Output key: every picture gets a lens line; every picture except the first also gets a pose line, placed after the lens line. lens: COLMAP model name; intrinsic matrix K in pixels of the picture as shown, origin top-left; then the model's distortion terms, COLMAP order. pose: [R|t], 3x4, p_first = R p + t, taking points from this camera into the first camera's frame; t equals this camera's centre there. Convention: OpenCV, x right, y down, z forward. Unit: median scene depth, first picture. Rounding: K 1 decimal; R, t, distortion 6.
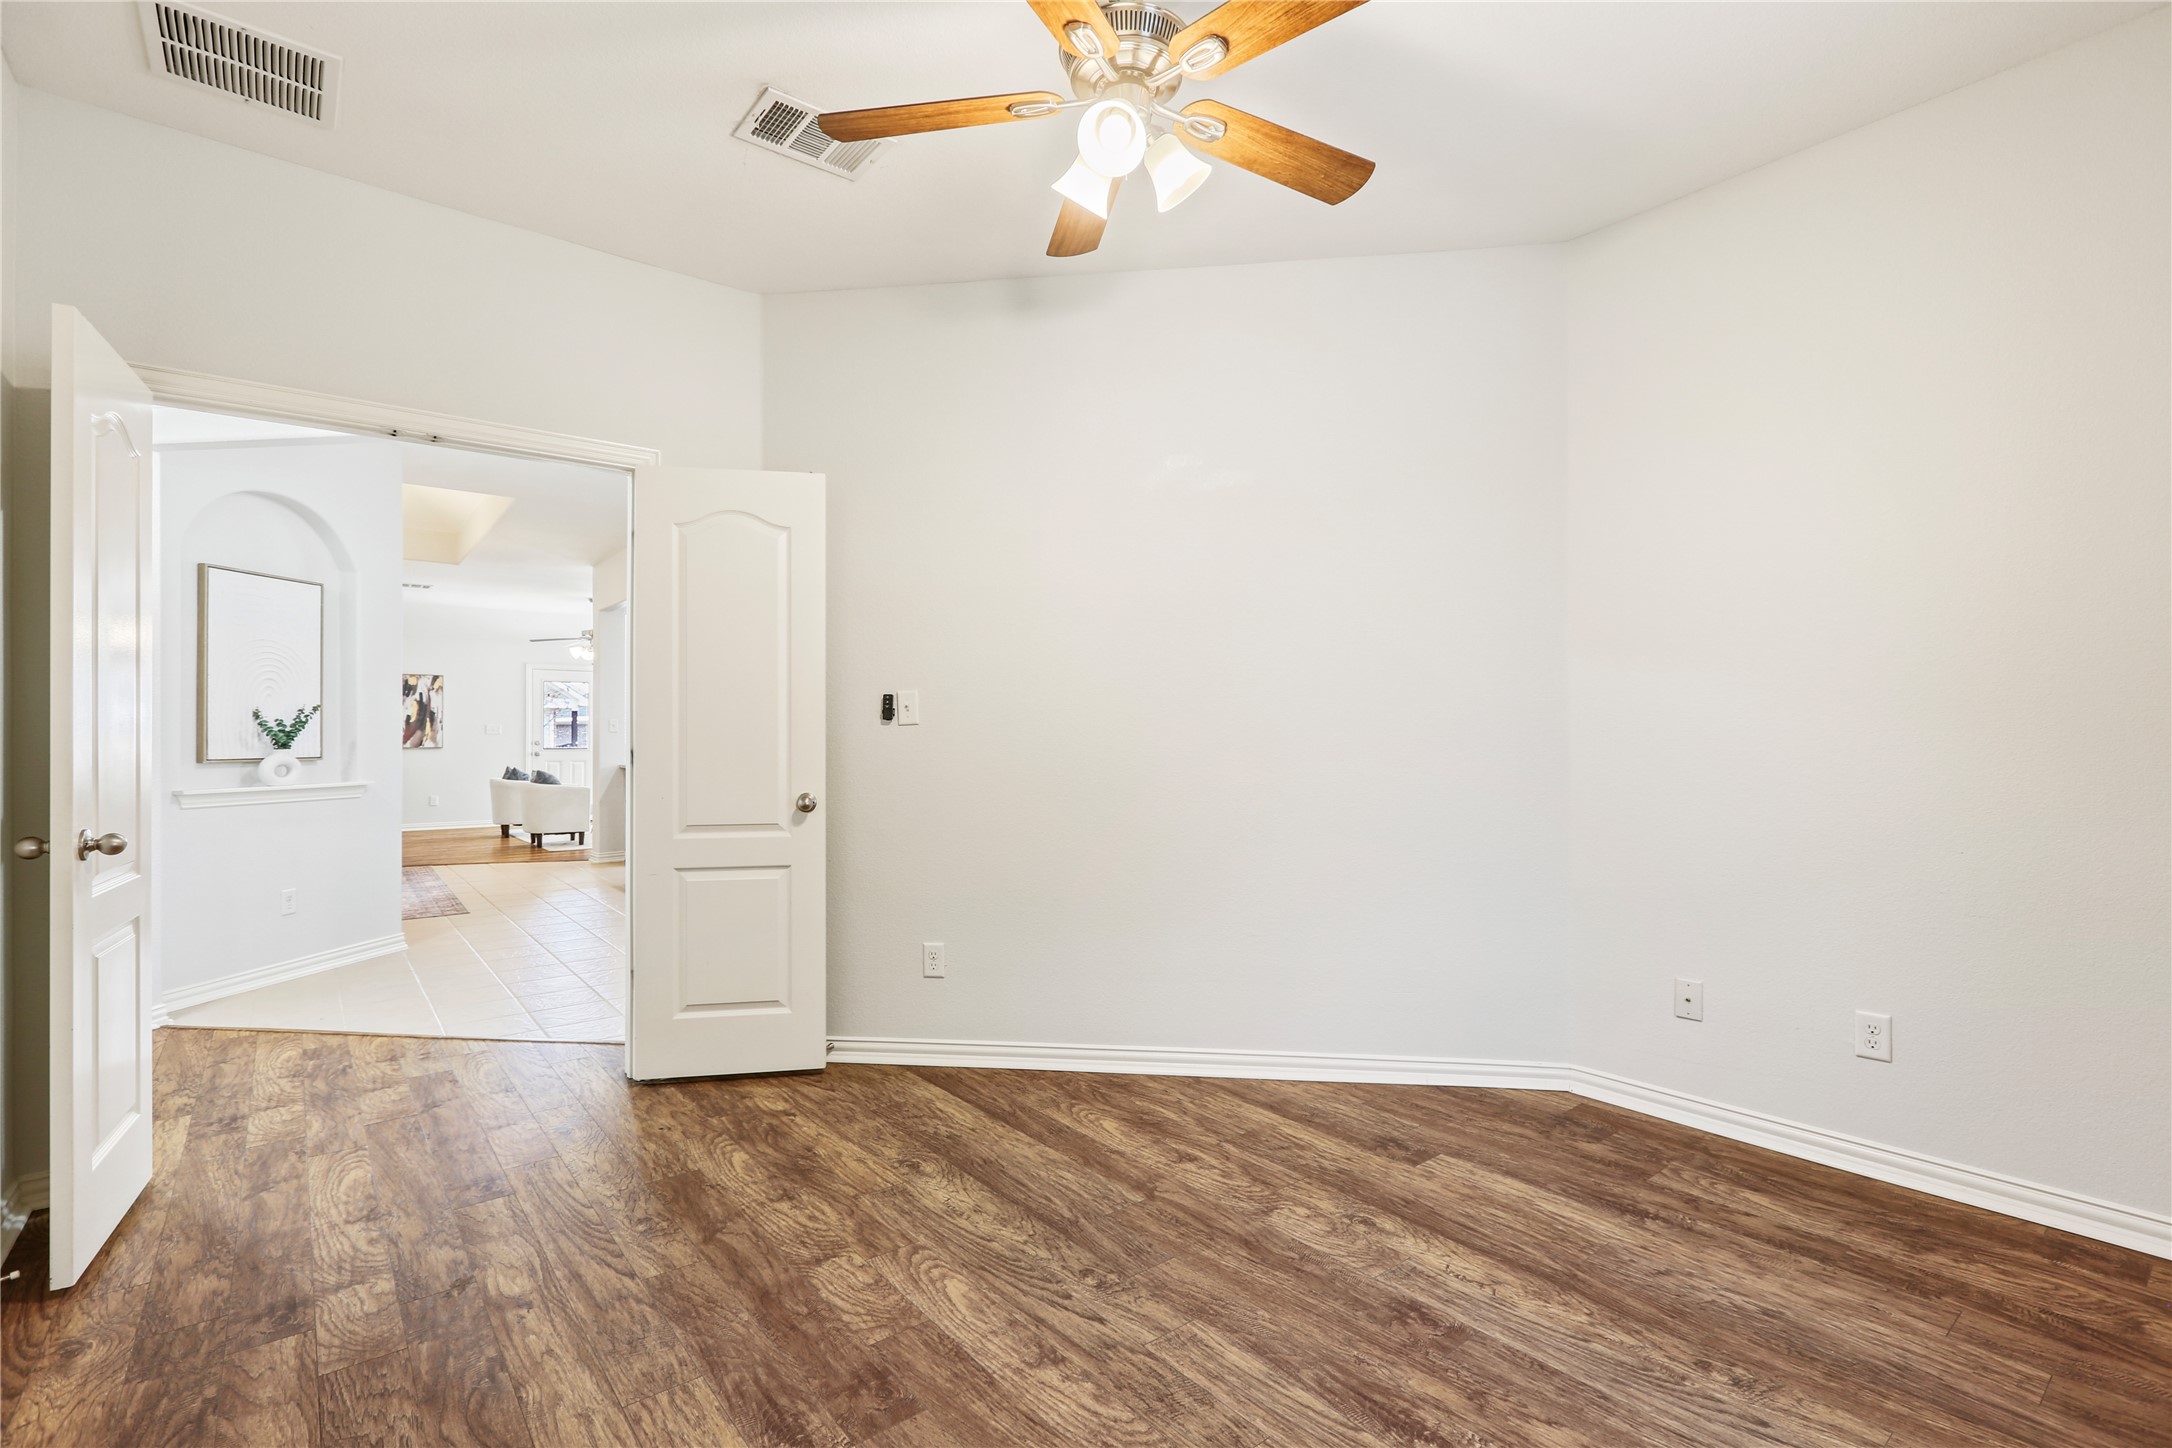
lens RADIAL K [[991.4, 0, 1094.9], [0, 991.4, 728.7], [0, 0, 1]] dist [0.005100, -0.001724]
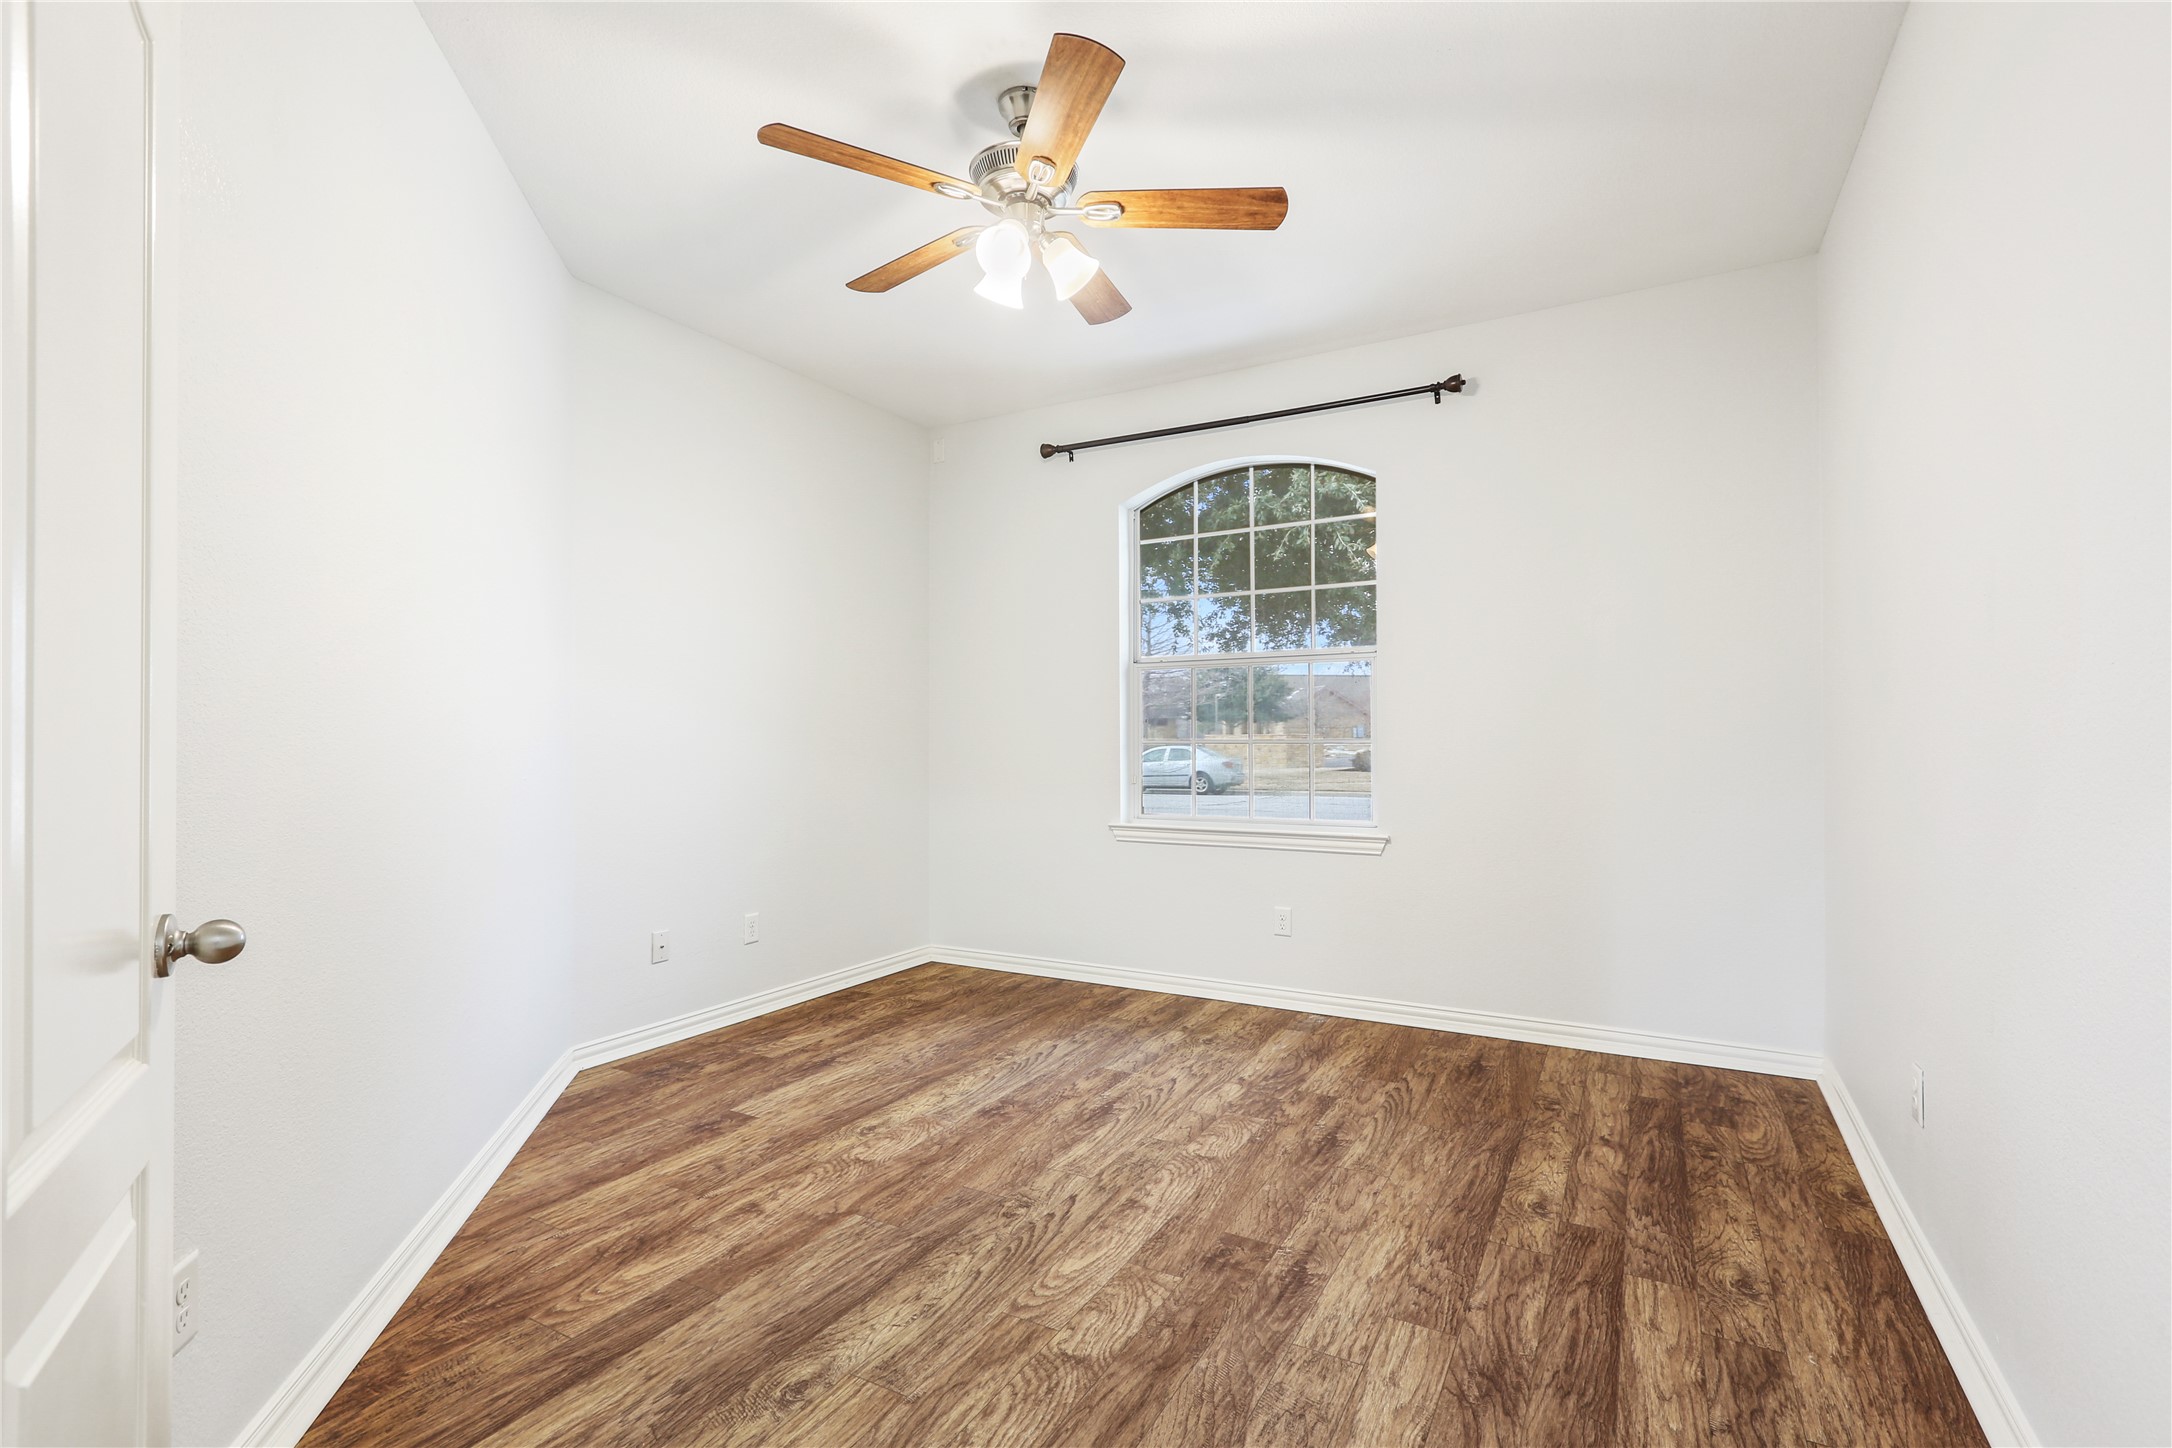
lens RADIAL K [[991.4, 0, 1085.5], [0, 991.4, 730.2], [0, 0, 1]] dist [0.005100, -0.001724]
pose [[-0.367145, 0.011938, 0.930087, -0.996223], [-0.003650, 0.999891, -0.014275, 0.015799], [-0.930157, -0.008636, -0.367061, 1.223971]]
